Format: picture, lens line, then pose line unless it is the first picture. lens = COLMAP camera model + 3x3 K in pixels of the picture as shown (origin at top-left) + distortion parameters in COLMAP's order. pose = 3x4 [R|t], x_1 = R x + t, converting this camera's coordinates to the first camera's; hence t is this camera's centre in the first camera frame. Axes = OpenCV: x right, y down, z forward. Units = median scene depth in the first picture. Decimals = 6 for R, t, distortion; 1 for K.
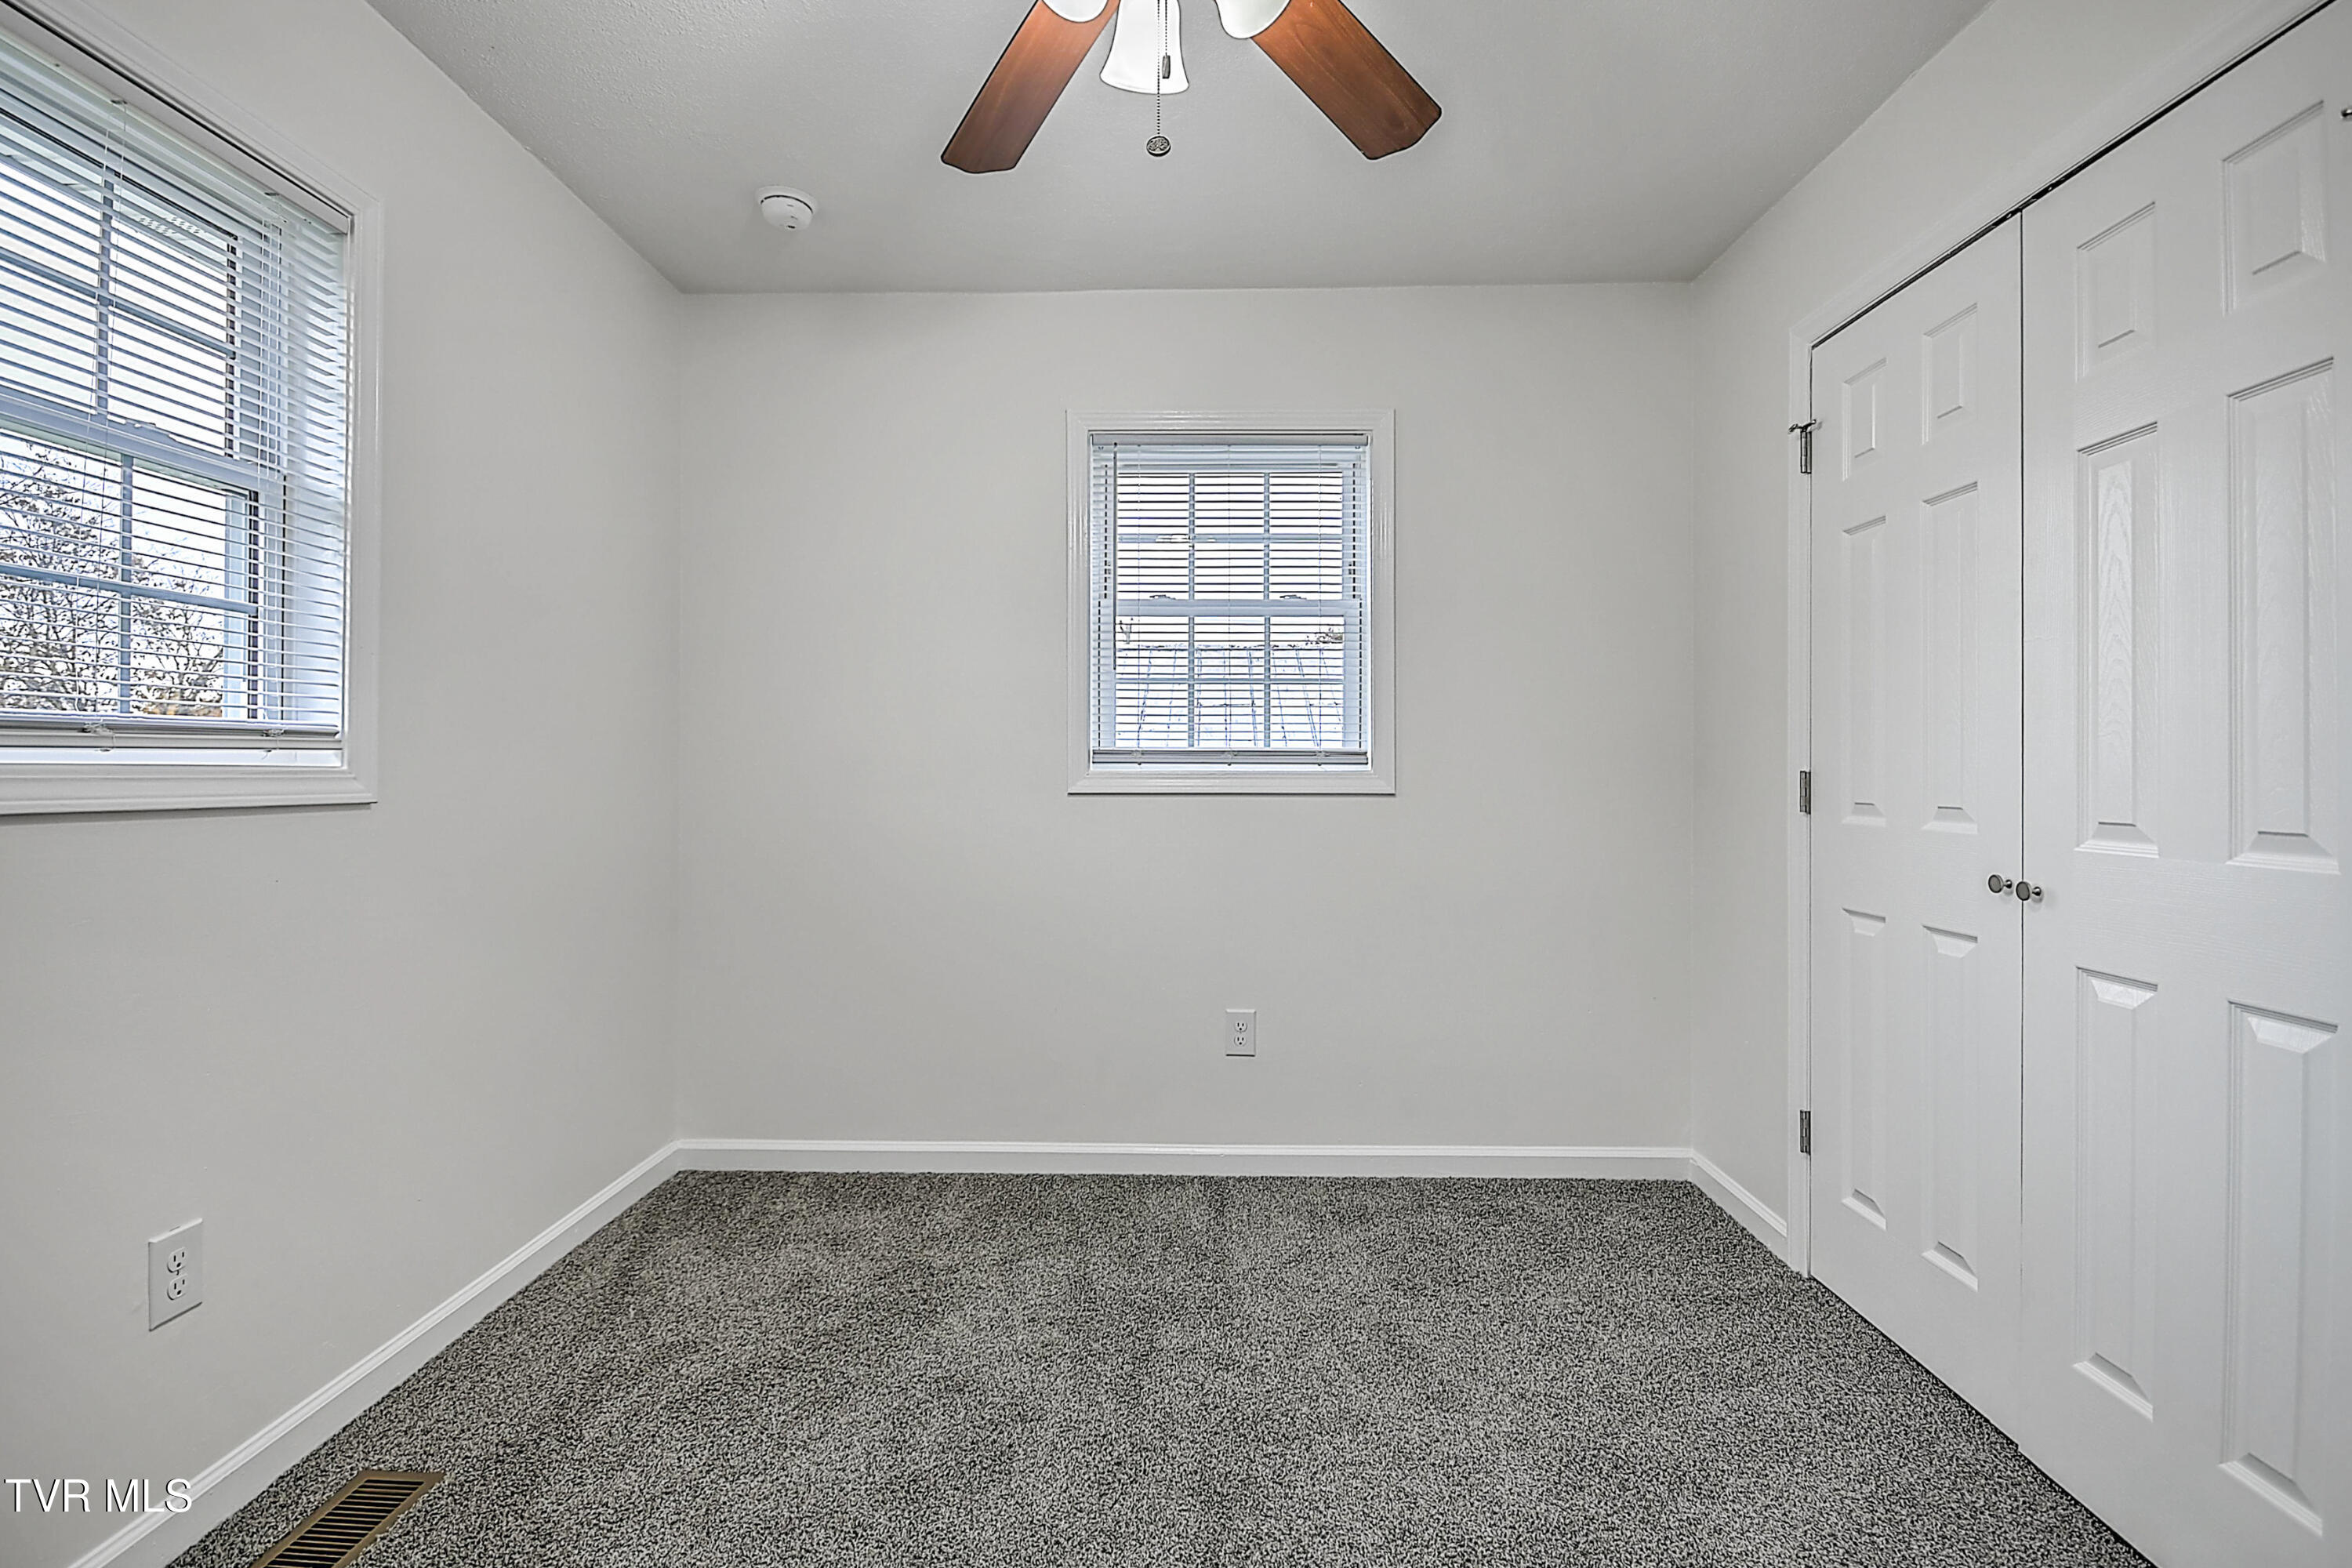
lens RADIAL K [[1084.6, 0, 1173.4], [0, 1084.6, 750.6], [0, 0, 1]] dist [0.001216, -0.000689]
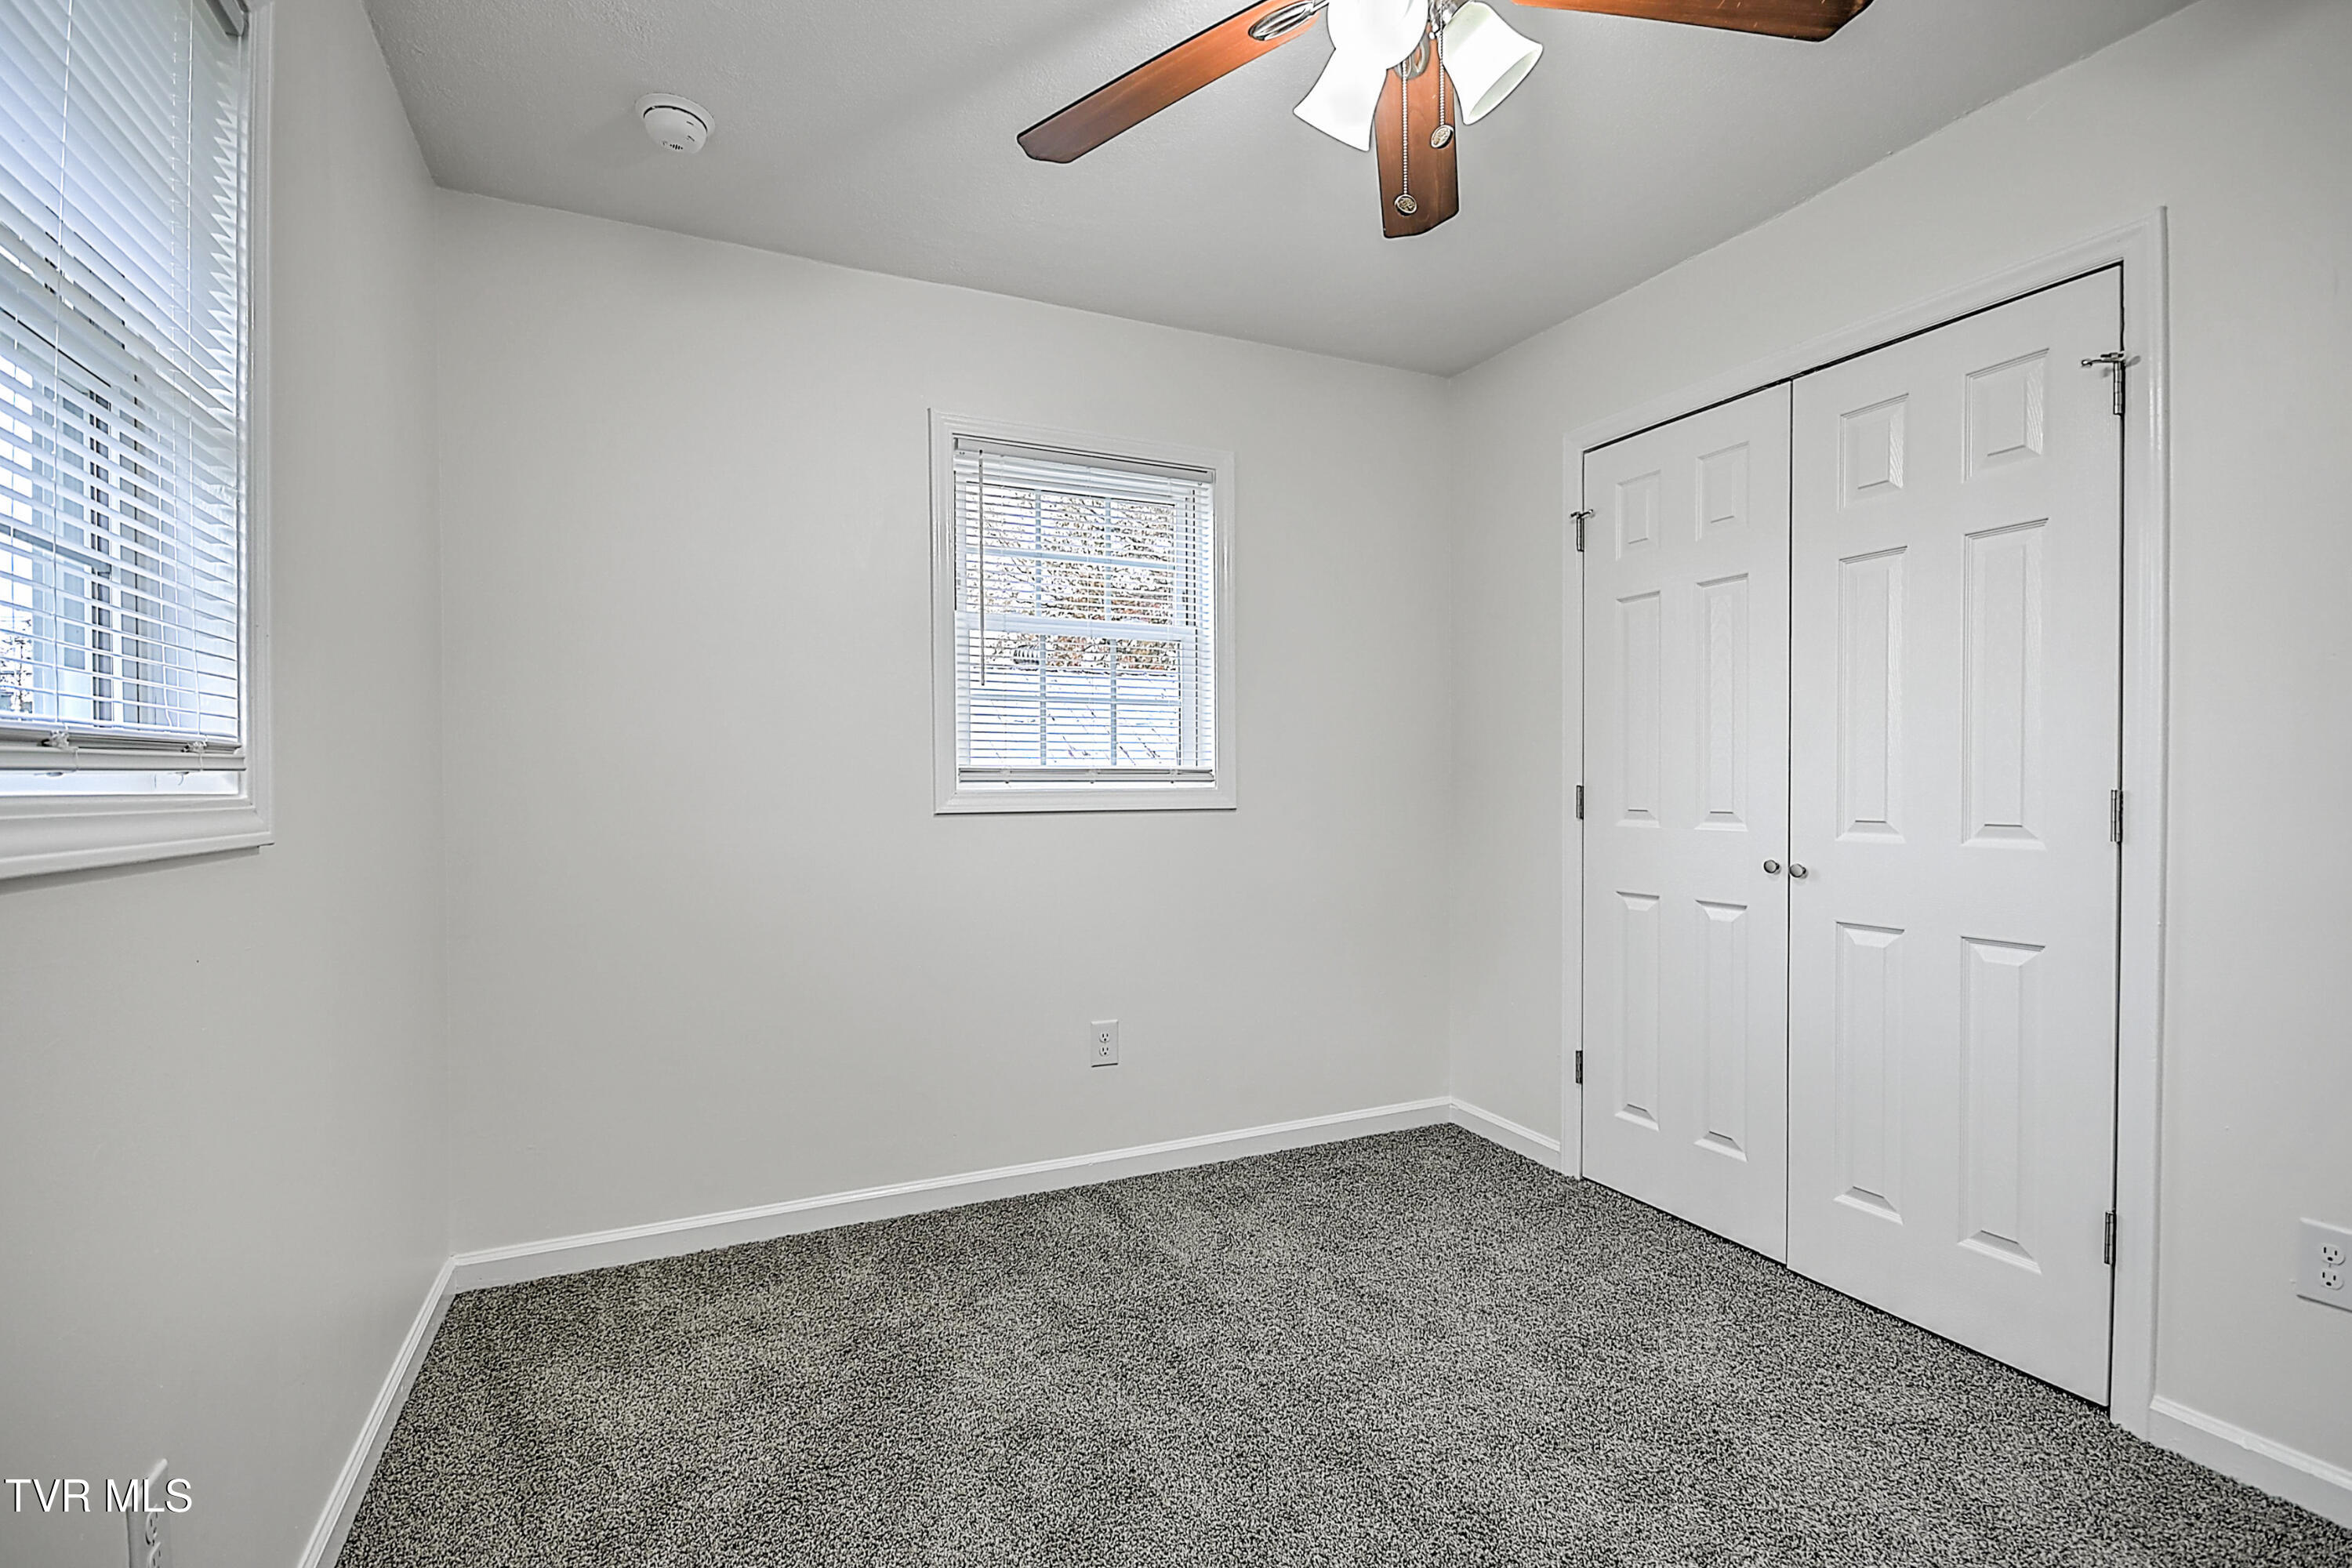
lens RADIAL K [[1065.3, 0, 1159.5], [0, 1065.3, 785.3], [0, 0, 1]] dist [-0.000474, -0.000331]
pose [[0.899266, -0.006576, 0.437353, -0.372044], [-0.001781, 0.999824, 0.018695, -0.003739], [-0.437399, -0.017591, 0.899095, 0.082518]]
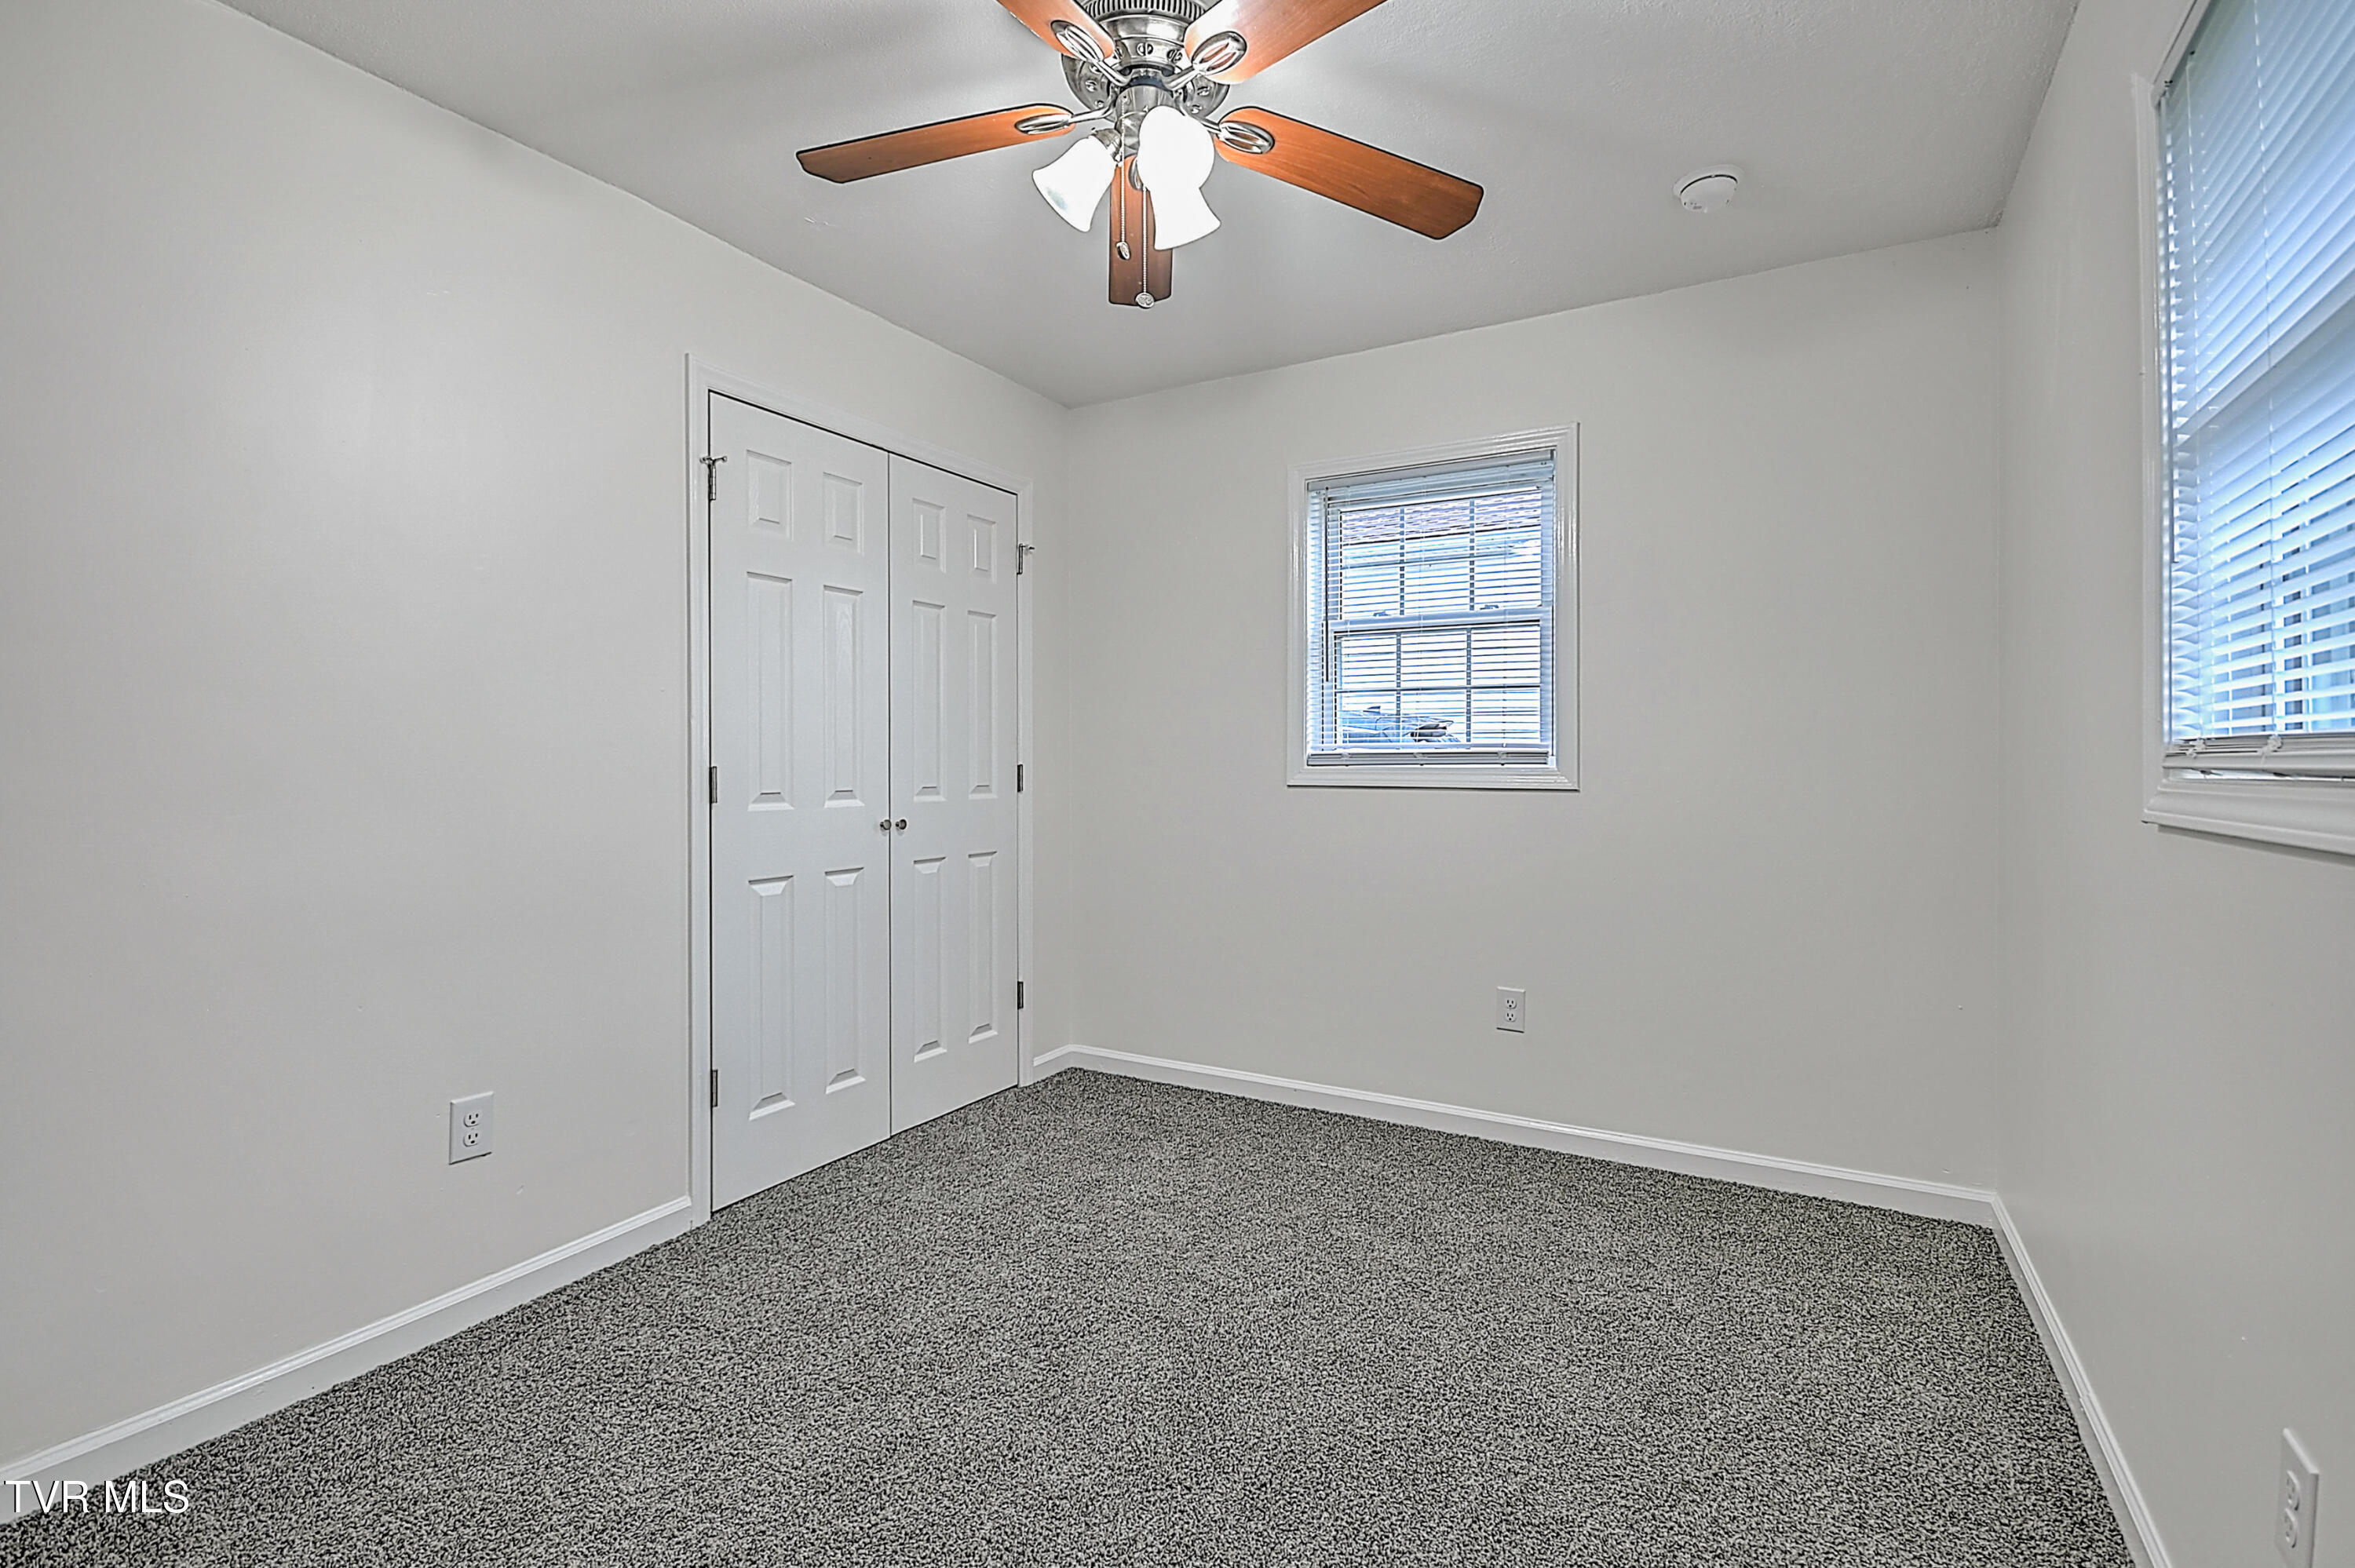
lens RADIAL K [[1103.3, 0, 1175.1], [0, 1103.3, 764.9], [0, 0, 1]] dist [0.037125, -0.014926]
pose [[-0.881850, -0.008864, 0.471447, -0.345634], [-0.006939, 0.999959, 0.005820, 0.004139], [-0.471480, 0.001861, -0.881875, 1.631877]]
